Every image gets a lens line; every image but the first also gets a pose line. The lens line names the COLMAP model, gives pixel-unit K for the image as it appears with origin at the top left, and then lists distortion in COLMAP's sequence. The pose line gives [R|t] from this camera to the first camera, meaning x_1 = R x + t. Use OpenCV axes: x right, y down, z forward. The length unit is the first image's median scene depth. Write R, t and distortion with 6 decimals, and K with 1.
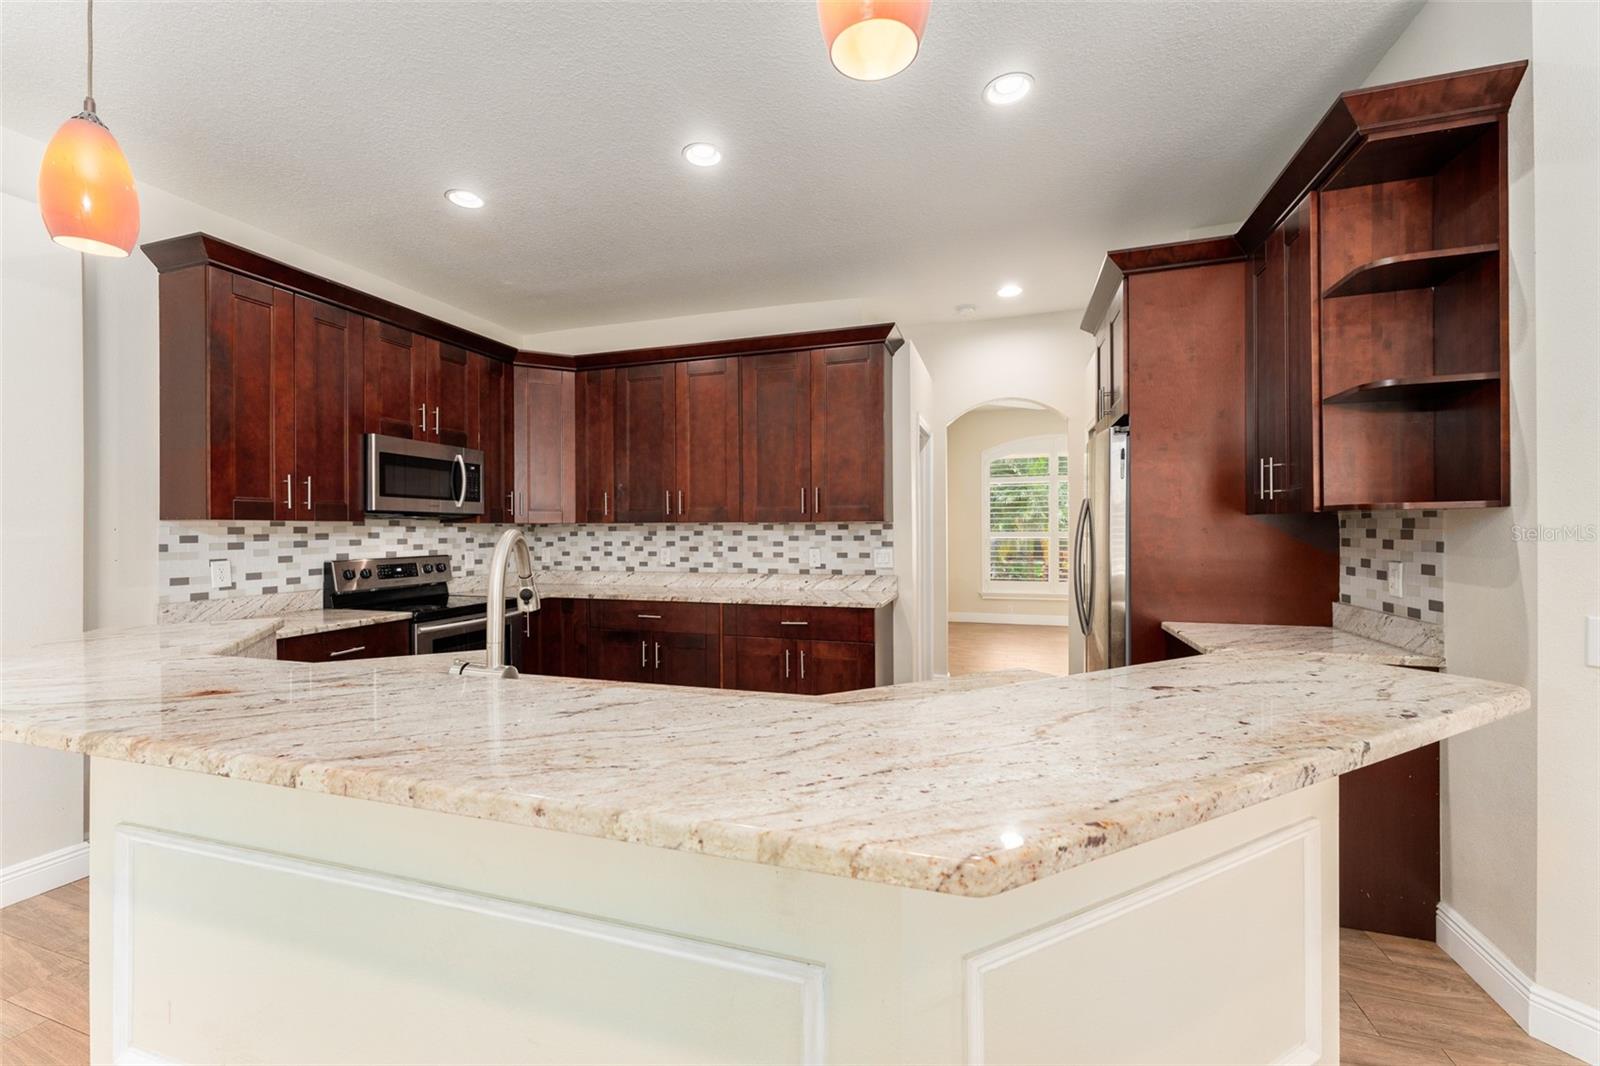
lens RADIAL K [[648.7, 0, 798.9], [0, 648.7, 533.6], [0, 0, 1]] dist [-0.001353, 0.000096]
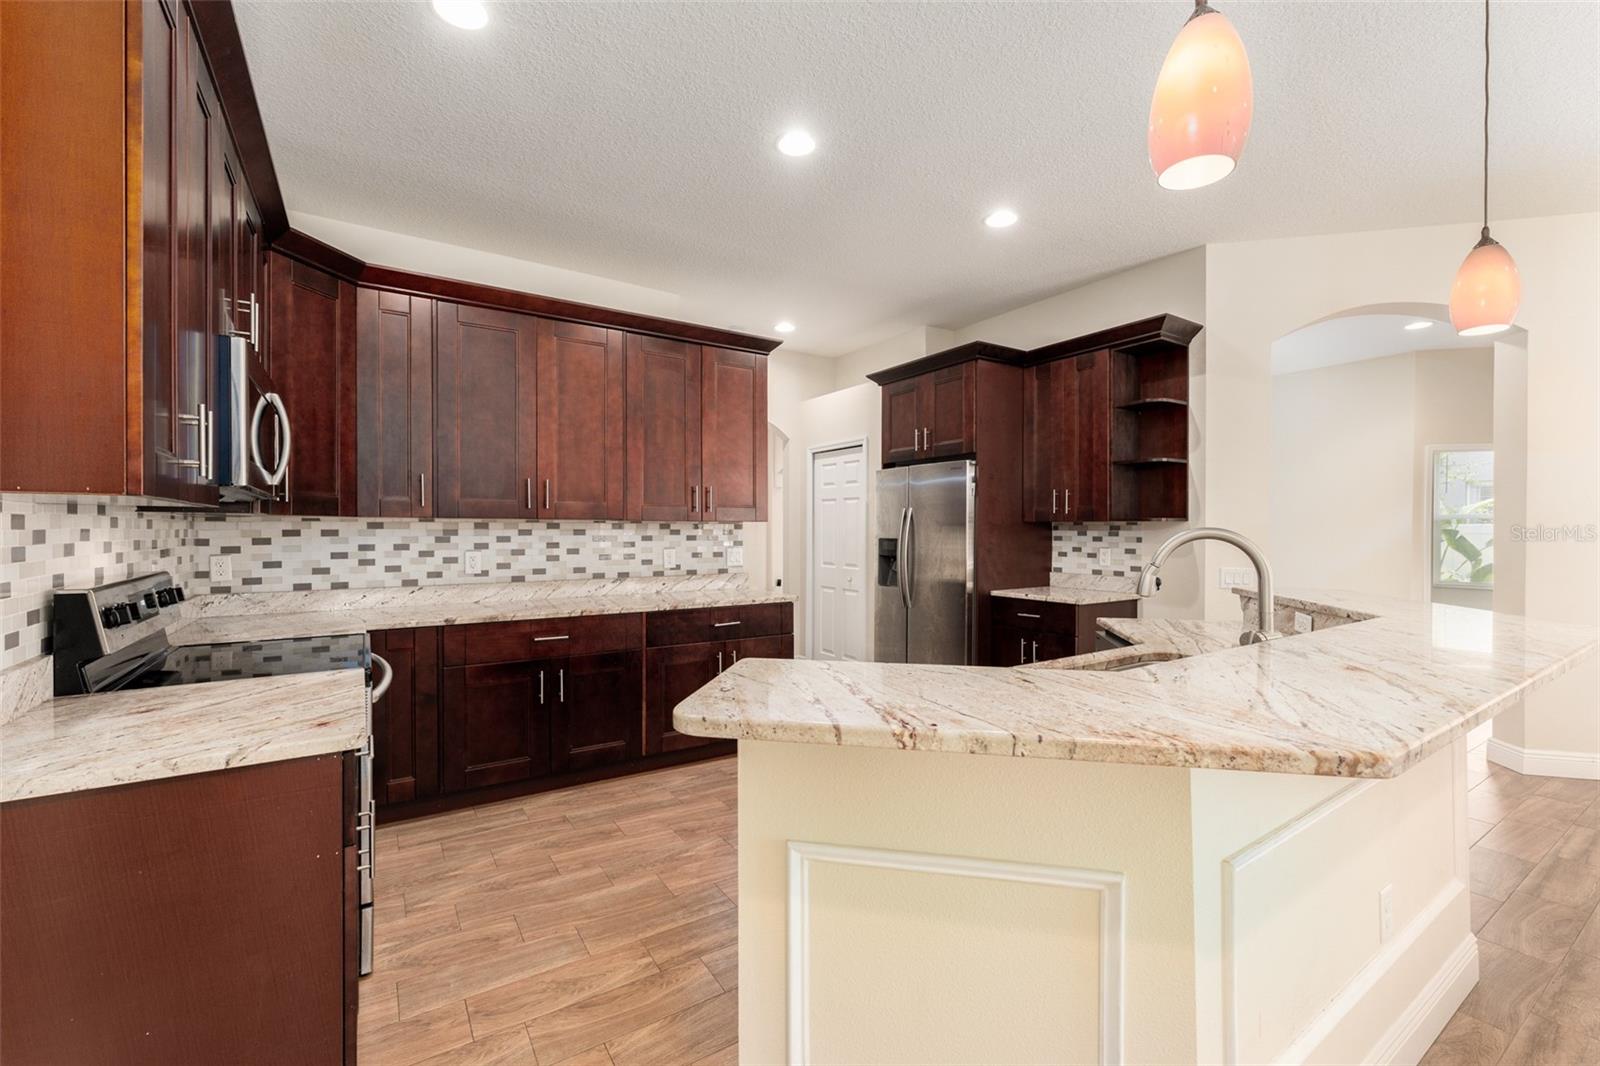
lens RADIAL K [[648.7, 0, 803.4], [0, 648.7, 530.5], [0, 0, 1]] dist [-0.001353, 0.000096]
pose [[0.628483, 0.004866, 0.777808, -0.572754], [-0.001402, 0.999986, -0.005124, 0.000498], [-0.777822, 0.002130, 0.628481, 0.234446]]
